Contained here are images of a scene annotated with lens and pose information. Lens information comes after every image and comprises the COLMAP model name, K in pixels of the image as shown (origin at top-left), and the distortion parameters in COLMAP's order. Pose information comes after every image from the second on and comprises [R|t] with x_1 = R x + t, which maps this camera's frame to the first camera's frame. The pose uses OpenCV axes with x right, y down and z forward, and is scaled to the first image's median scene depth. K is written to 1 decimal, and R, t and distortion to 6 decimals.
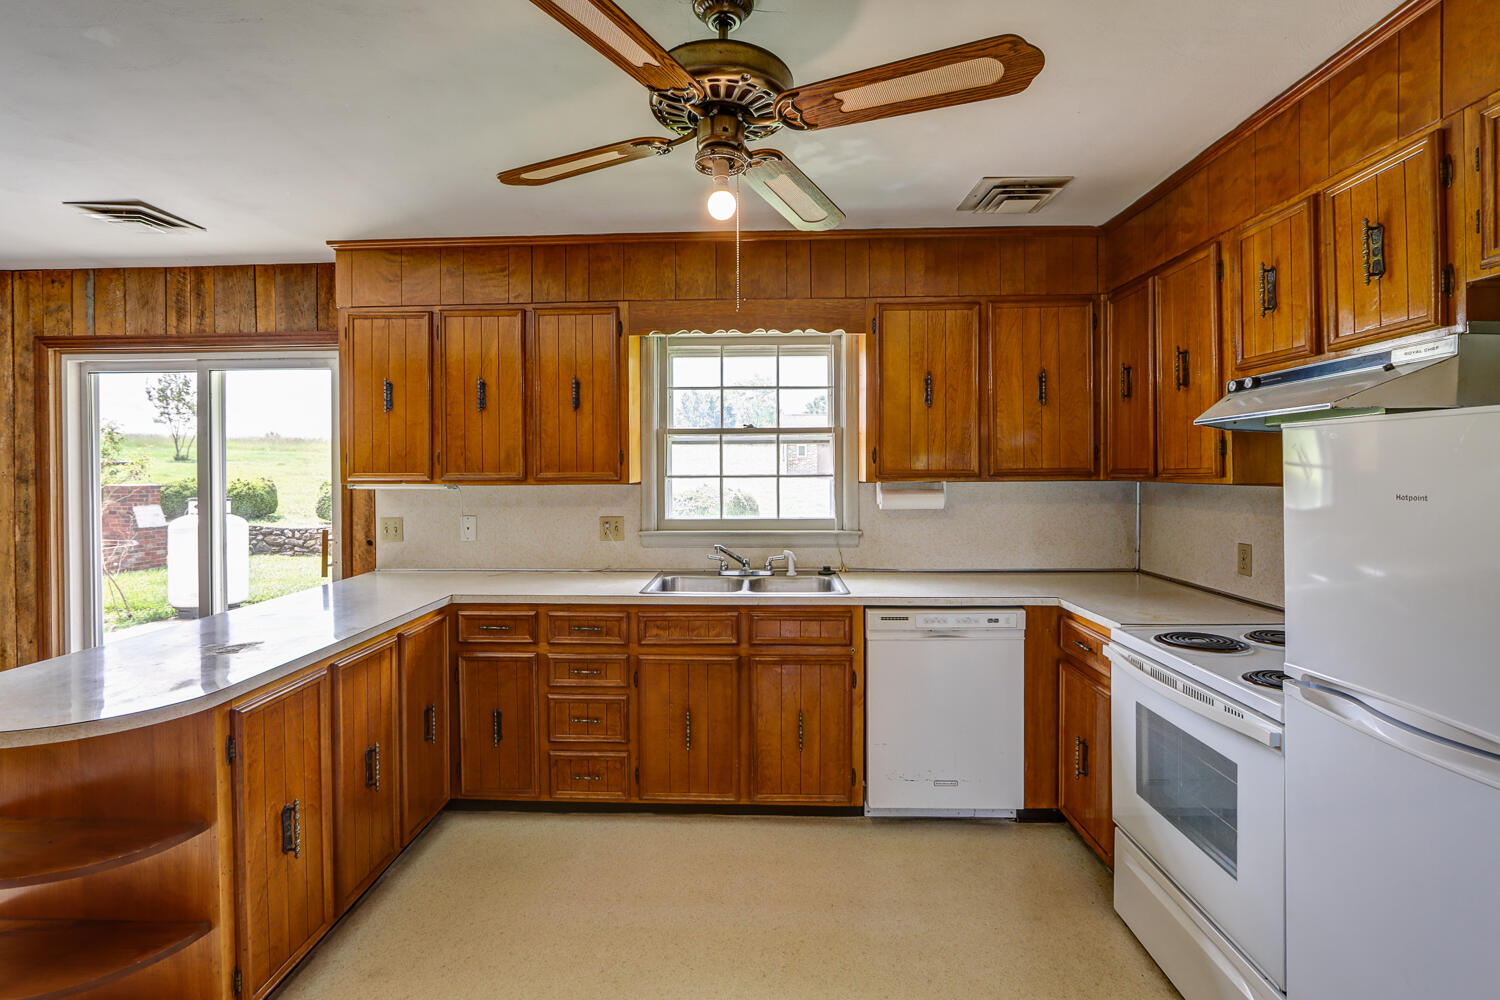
lens RADIAL K [[702.1, 0, 739.0], [0, 702.1, 479.6], [0, 0, 1]] dist [-0.021569, 0.000975]
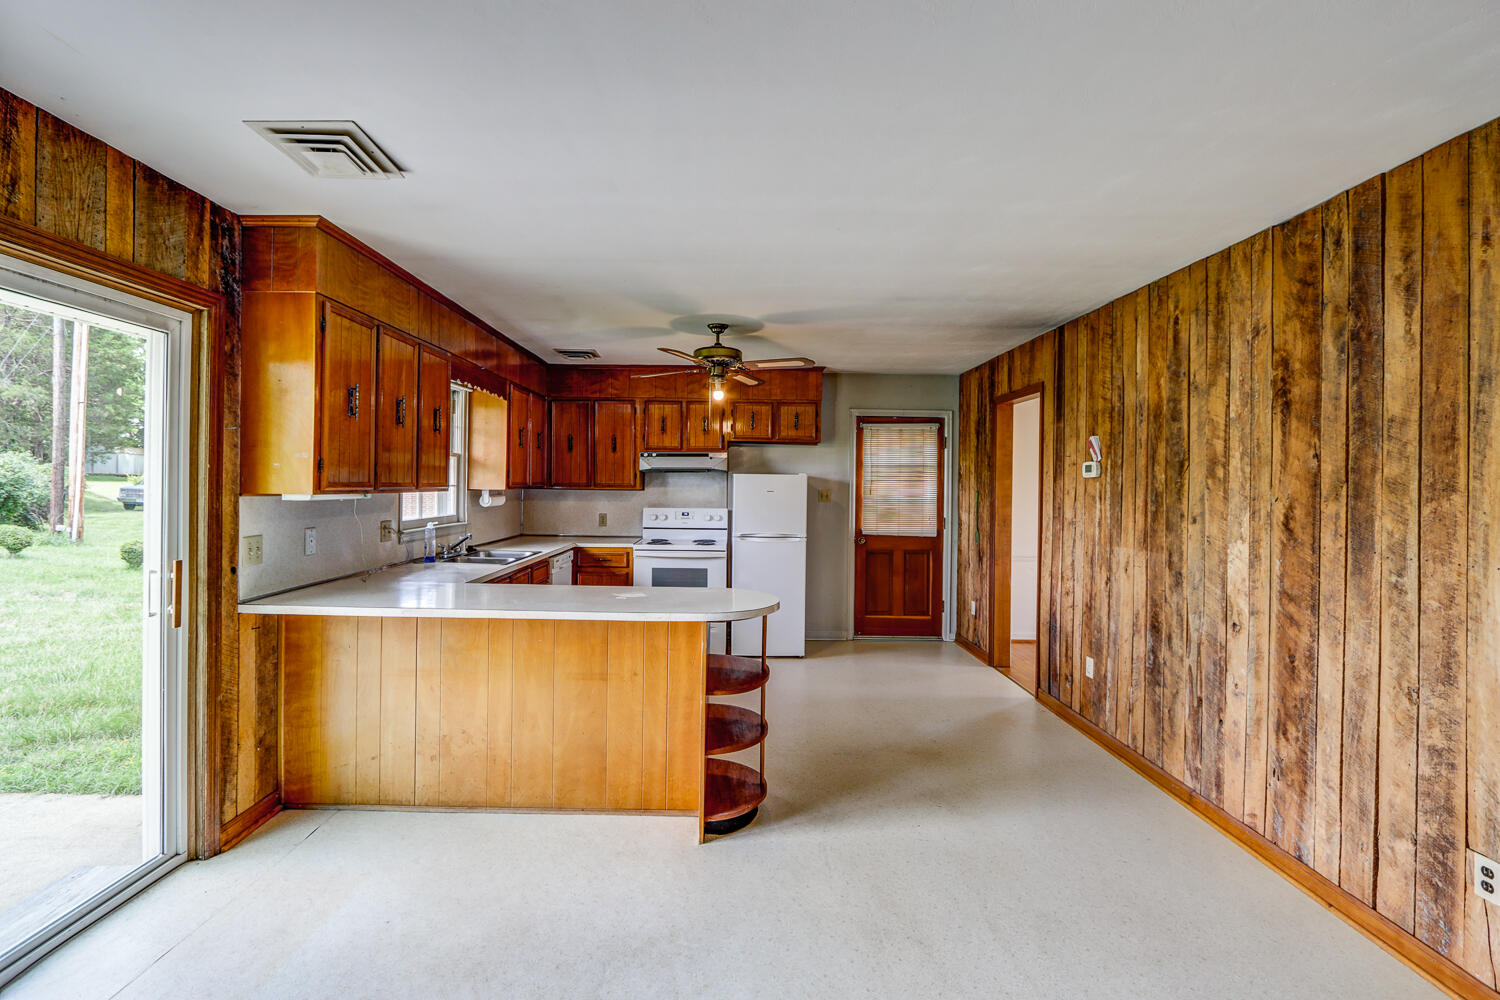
lens RADIAL K [[696.8, 0, 735.3], [0, 696.8, 487.2], [0, 0, 1]] dist [-0.016394, 0.000995]
pose [[-0.038927, -0.000024, 0.999242, -1.558631], [0.002430, 0.999997, 0.000119, -0.001535], [-0.999239, 0.002433, -0.038927, 0.543525]]
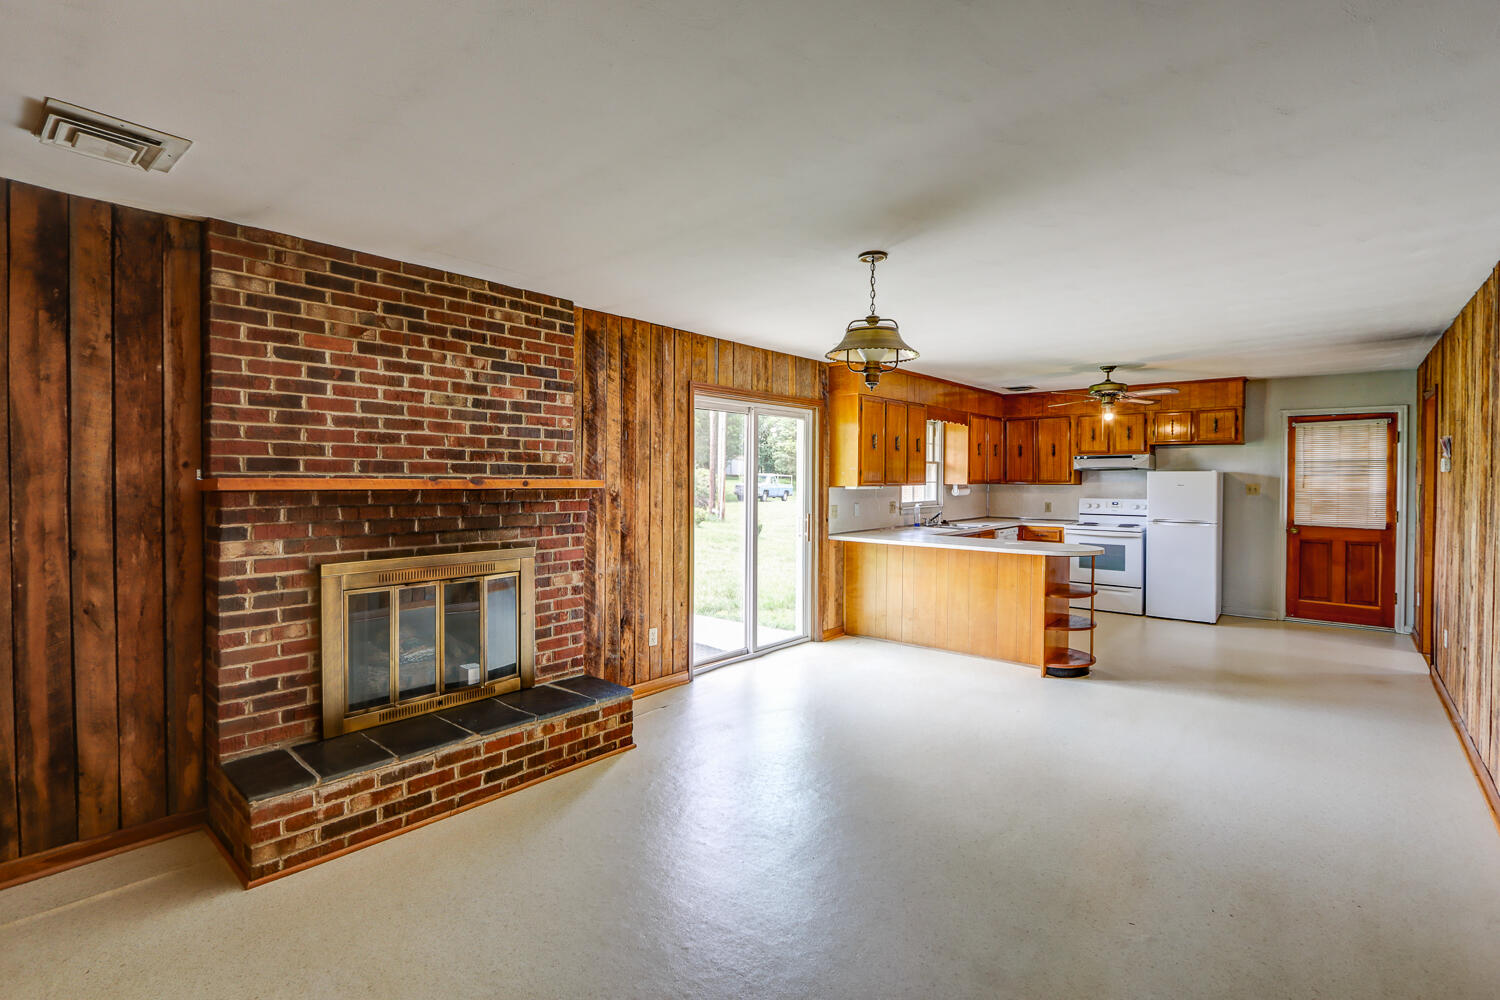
lens RADIAL K [[696.8, 0, 735.3], [0, 696.8, 487.2], [0, 0, 1]] dist [-0.016394, 0.000995]
pose [[0.629892, -0.006265, 0.776657, -2.422698], [0.006057, 0.999977, 0.003154, 0.000333], [-0.776659, 0.002718, 0.629915, 0.064687]]
